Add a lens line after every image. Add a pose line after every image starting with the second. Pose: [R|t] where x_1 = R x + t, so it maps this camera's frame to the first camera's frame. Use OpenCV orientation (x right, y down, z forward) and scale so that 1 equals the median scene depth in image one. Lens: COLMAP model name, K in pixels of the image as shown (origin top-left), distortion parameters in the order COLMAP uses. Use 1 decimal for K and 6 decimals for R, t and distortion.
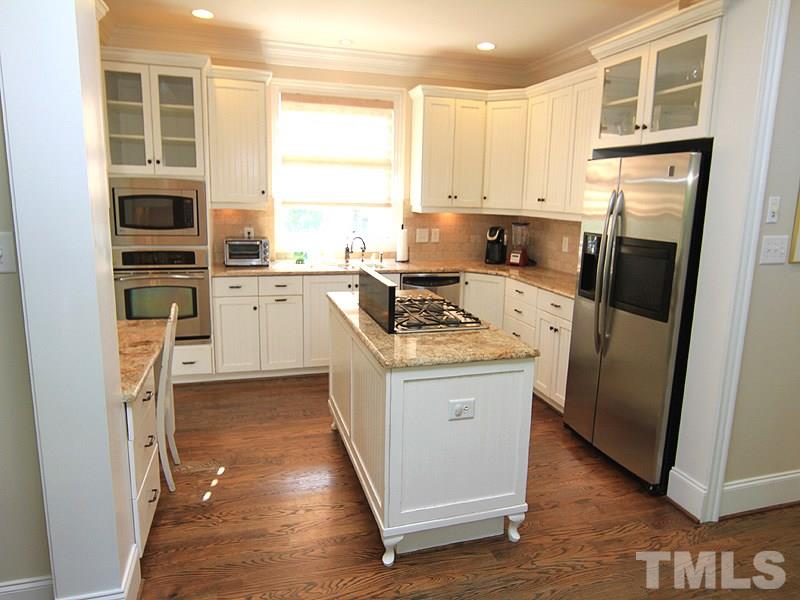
lens RADIAL K [[514.0, 0, 403.6], [0, 514.0, 294.9], [0, 0, 1]] dist [-0.015397, 0.006799]
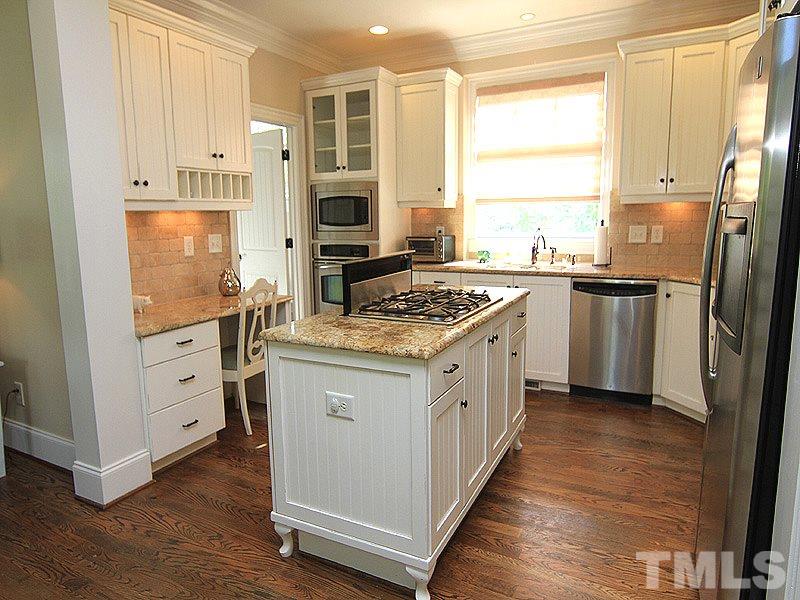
lens RADIAL K [[514.0, 0, 401.4], [0, 514.0, 300.6], [0, 0, 1]] dist [-0.015397, 0.006799]
pose [[0.714379, 0.075152, -0.695712, 0.399118], [-0.098288, 0.995136, 0.006572, 0.018527], [0.692822, 0.063686, 0.718291, 0.238332]]
